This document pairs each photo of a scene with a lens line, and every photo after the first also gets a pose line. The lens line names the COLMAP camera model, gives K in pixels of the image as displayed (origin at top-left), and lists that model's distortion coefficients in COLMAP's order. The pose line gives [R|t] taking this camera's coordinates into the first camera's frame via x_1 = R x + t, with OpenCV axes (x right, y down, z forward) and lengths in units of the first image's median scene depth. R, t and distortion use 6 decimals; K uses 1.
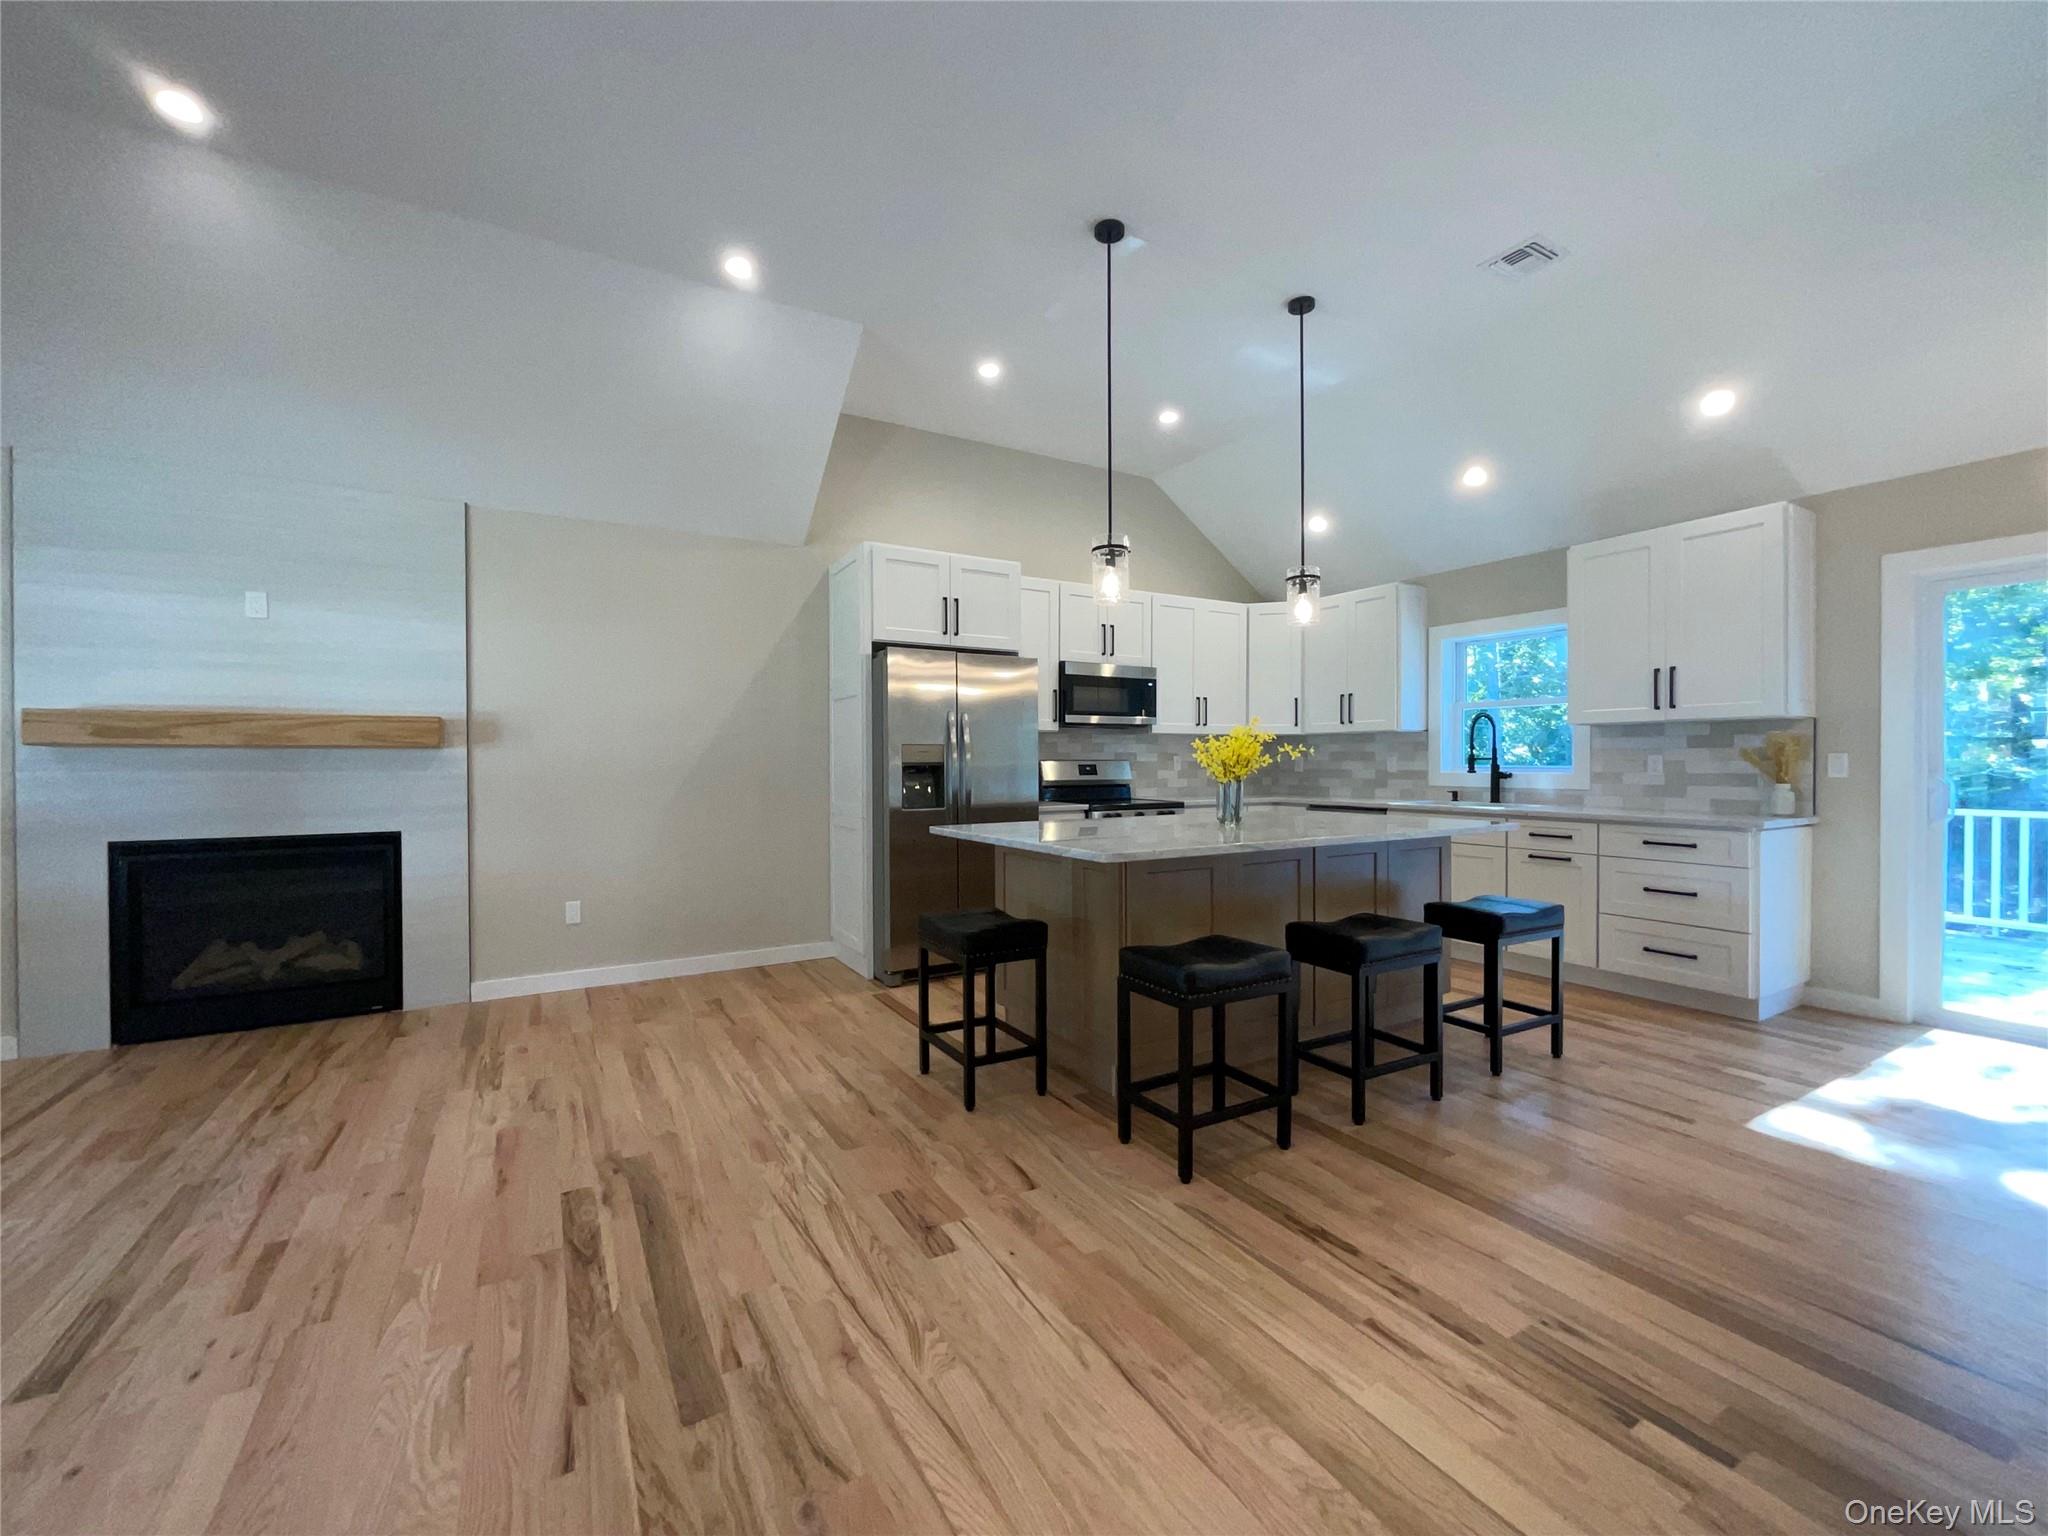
lens RADIAL K [[833.4, 0, 1019.0], [0, 833.4, 769.0], [0, 0, 1]] dist [0.001498, -0.001147]
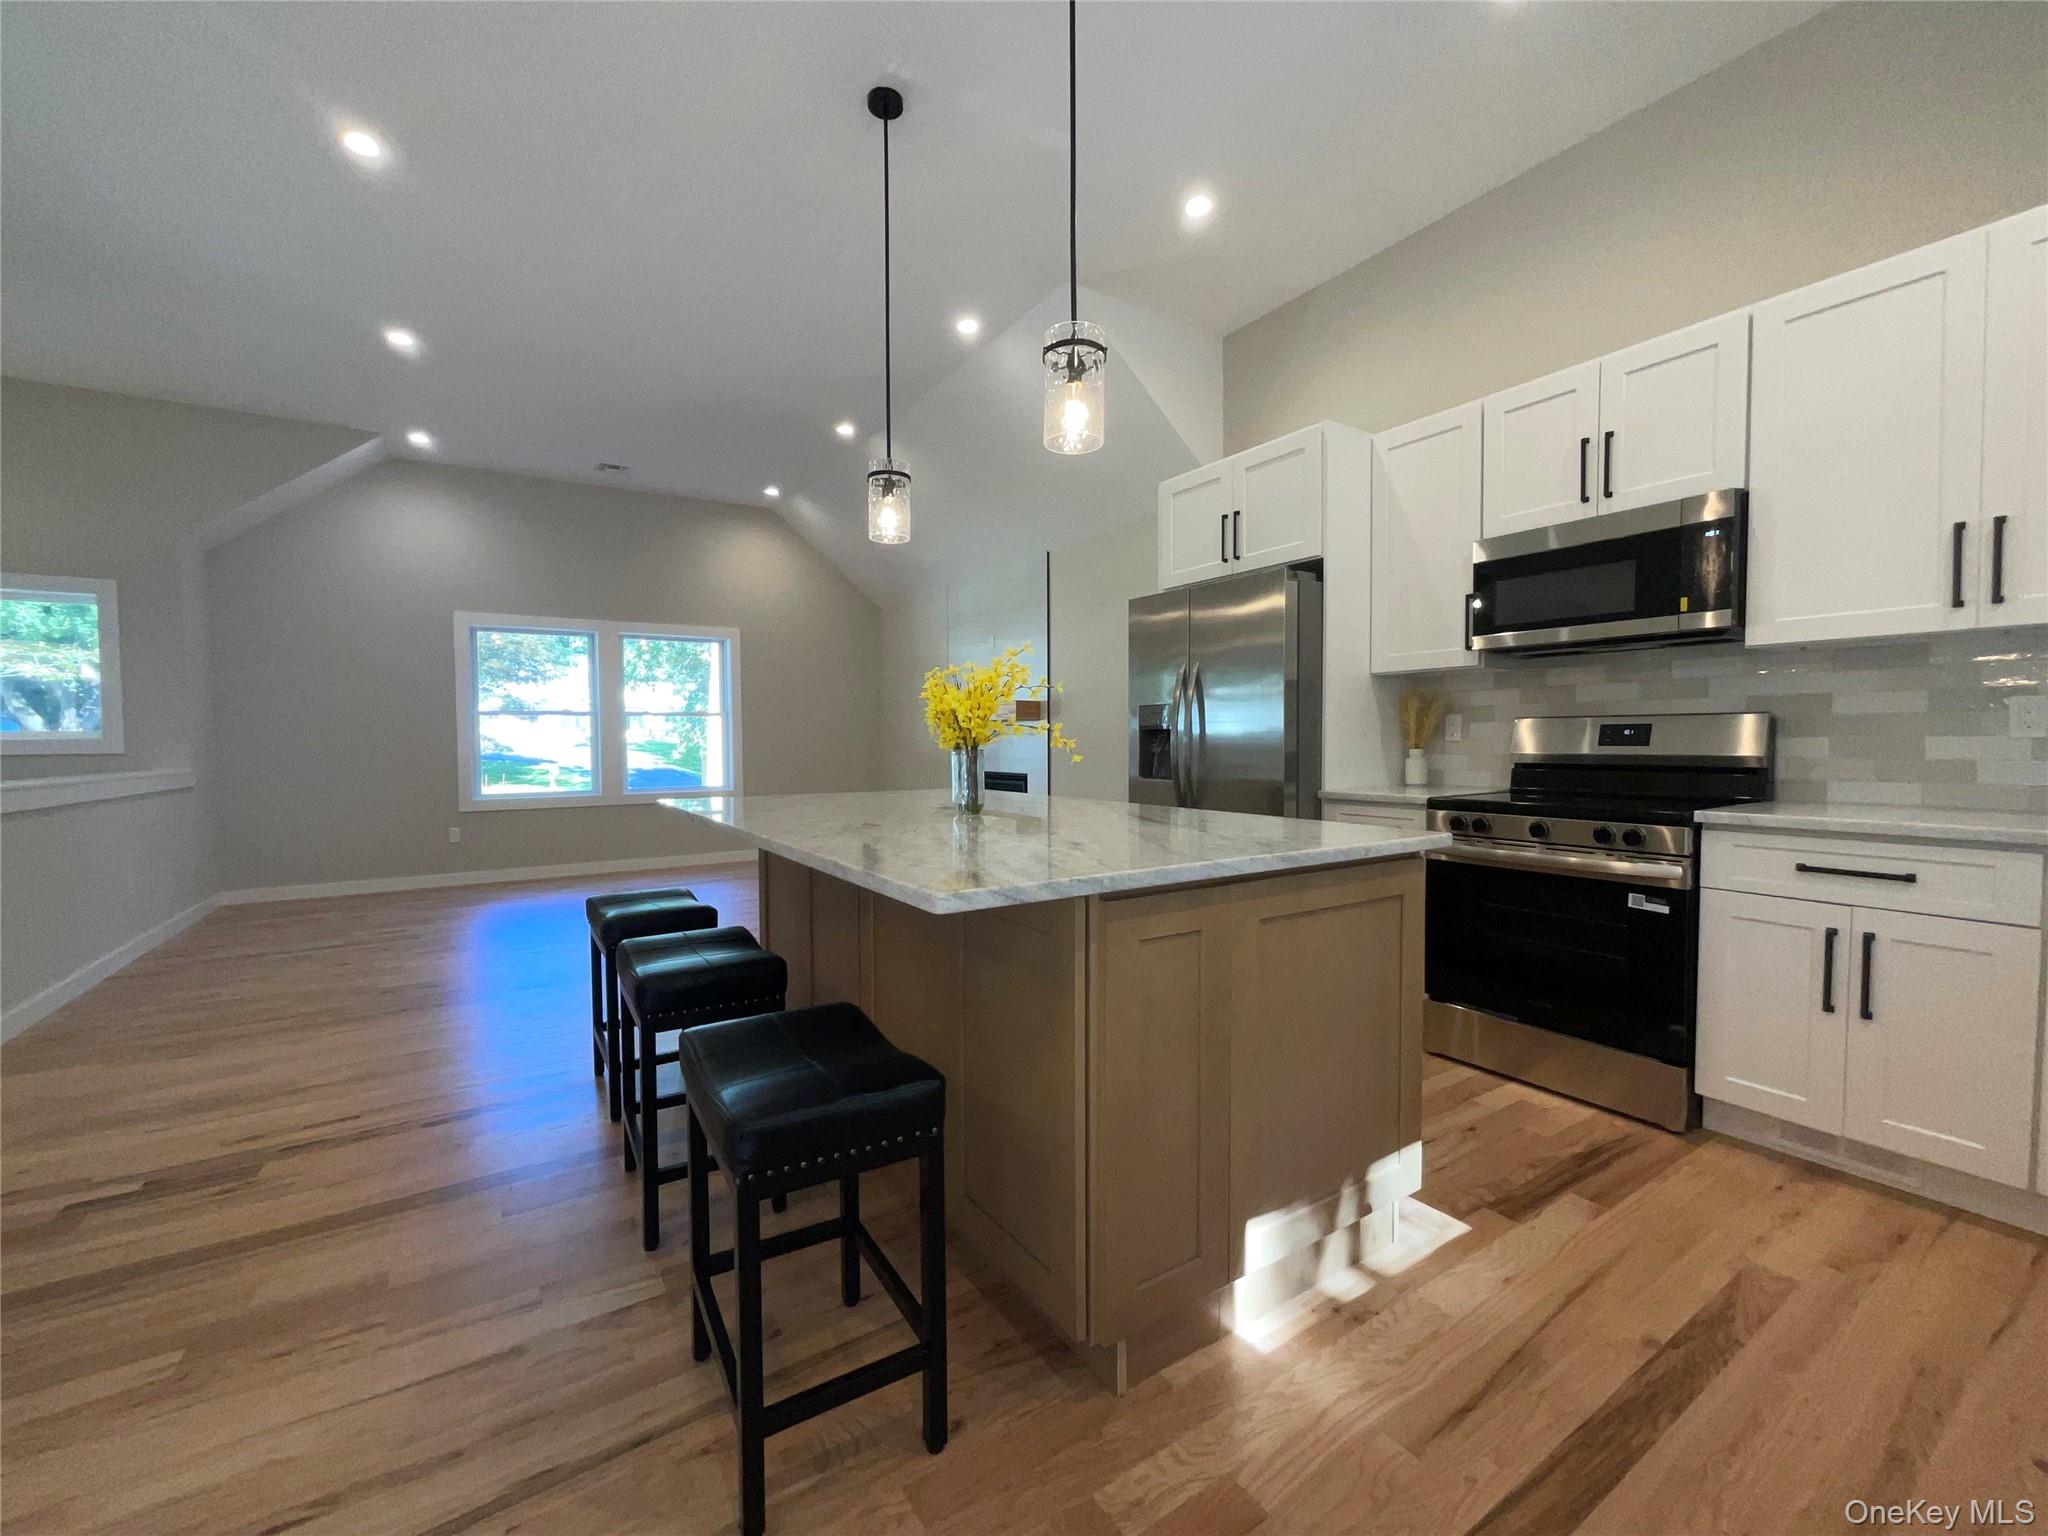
lens RADIAL K [[833.4, 0, 1025.8], [0, 833.4, 771.4], [0, 0, 1]] dist [0.001498, -0.001147]
pose [[0.053805, 0.041575, -0.997686, 0.910633], [-0.001484, 0.999135, 0.041555, 0.004736], [0.998550, -0.000755, 0.053821, 1.000738]]
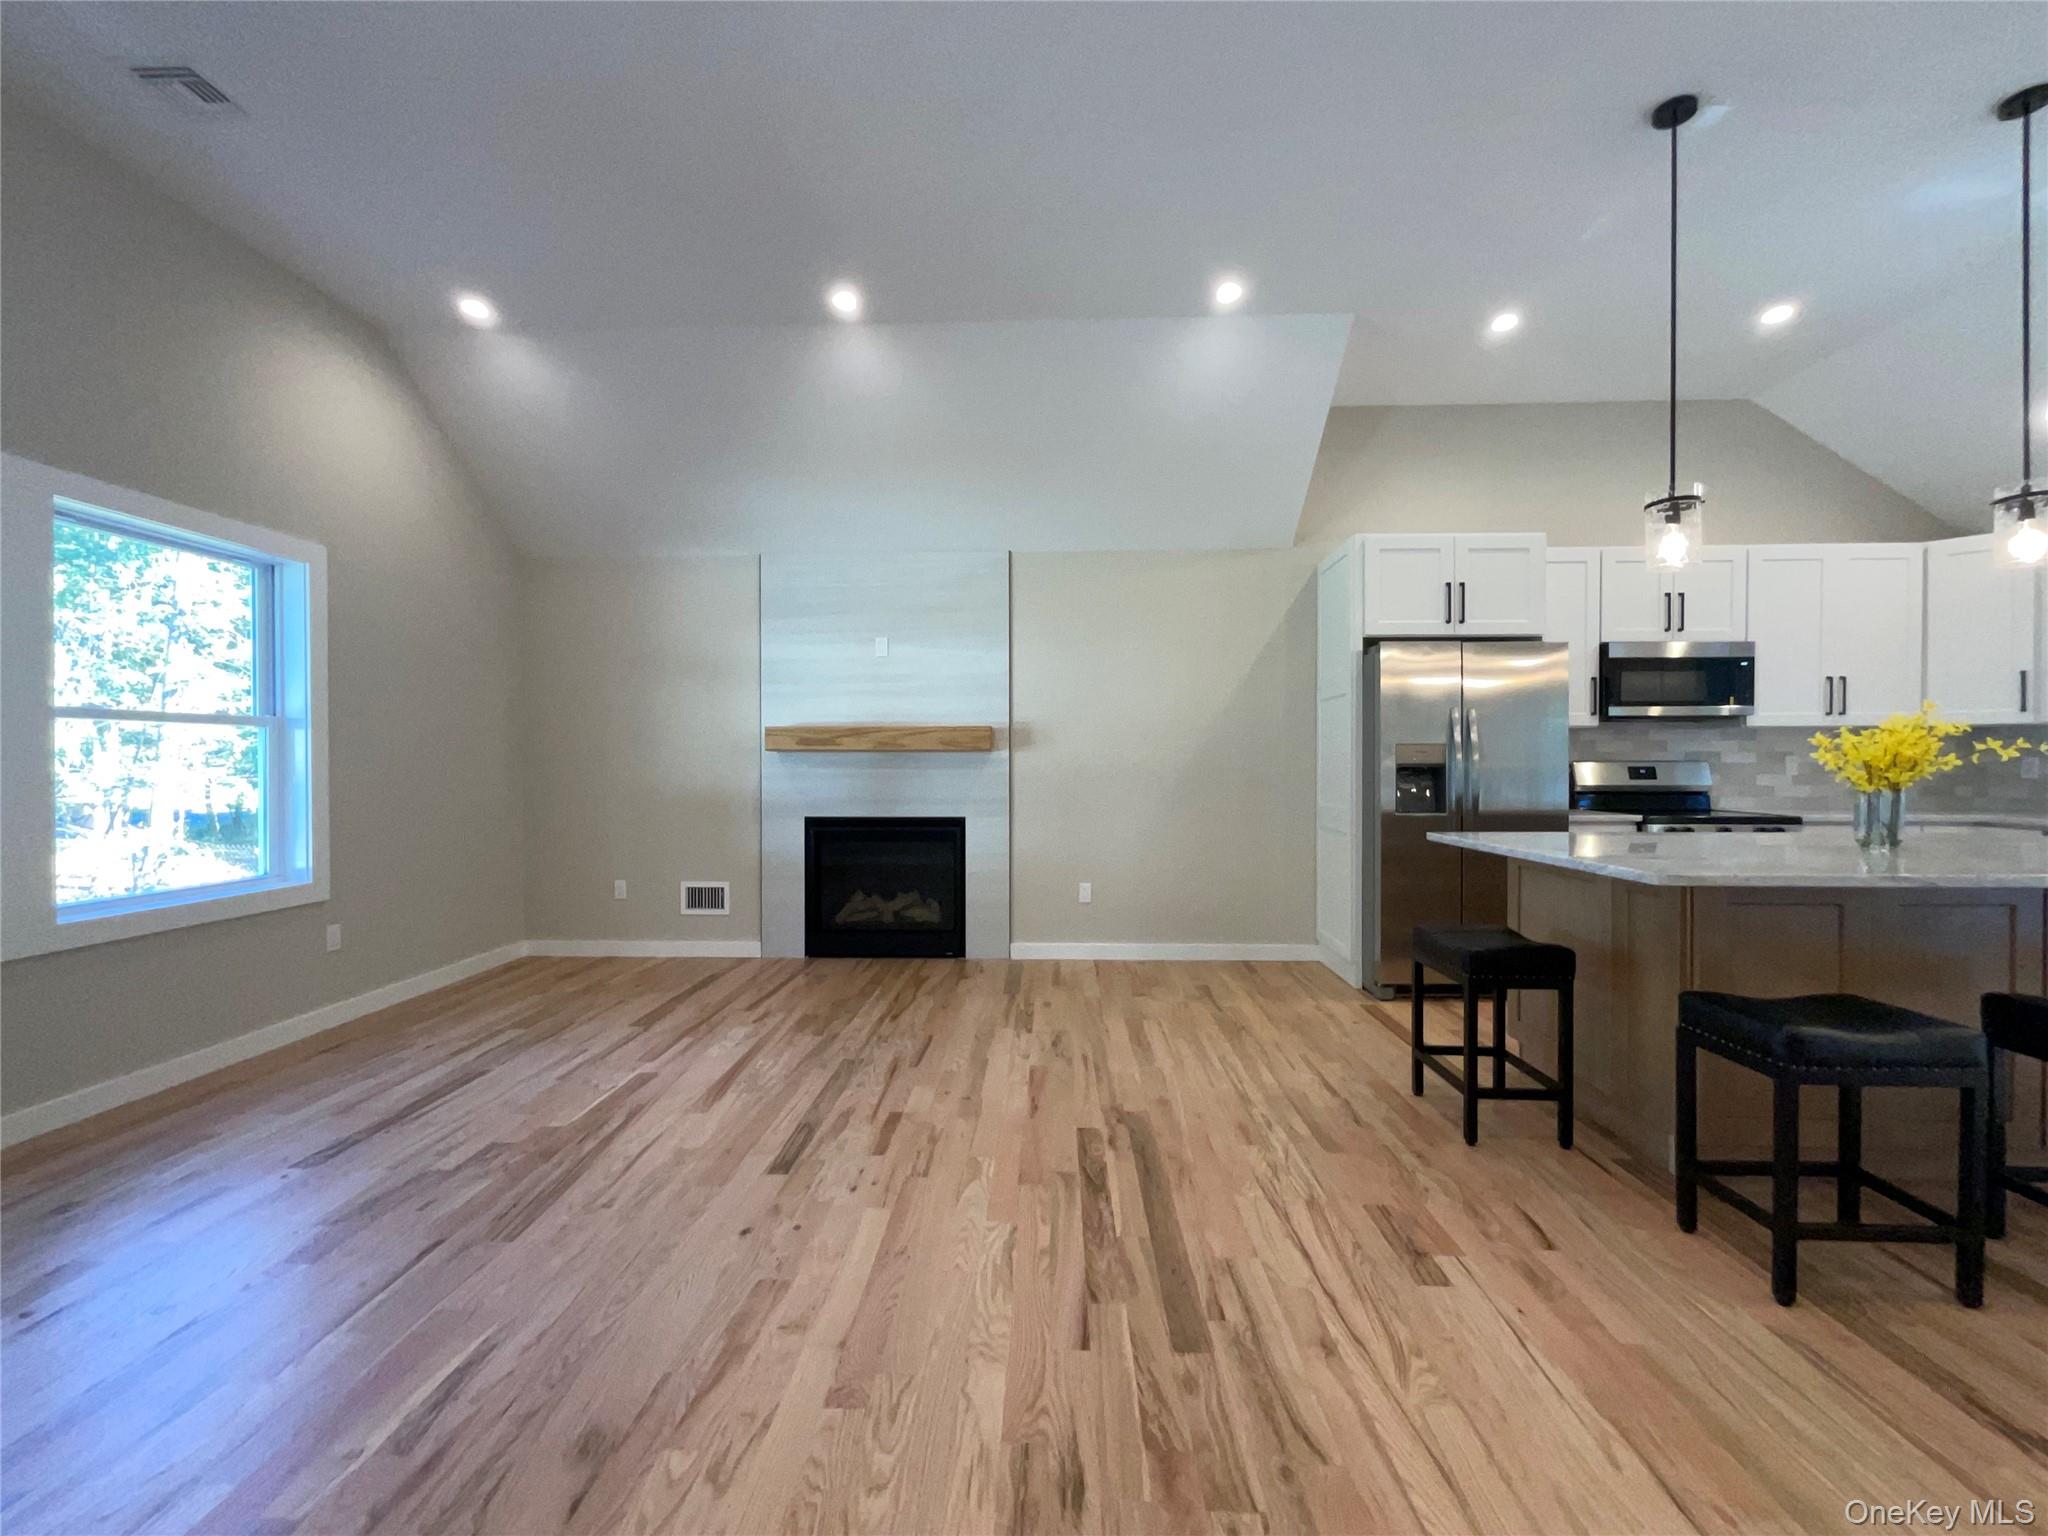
lens RADIAL K [[833.4, 0, 1019.4], [0, 833.4, 769.9], [0, 0, 1]] dist [0.001498, -0.001147]
pose [[0.842941, 0.006159, -0.537971, 0.011293], [-0.005971, 0.999980, 0.002093, -0.000027], [0.537973, 0.001448, 0.842961, -0.032897]]
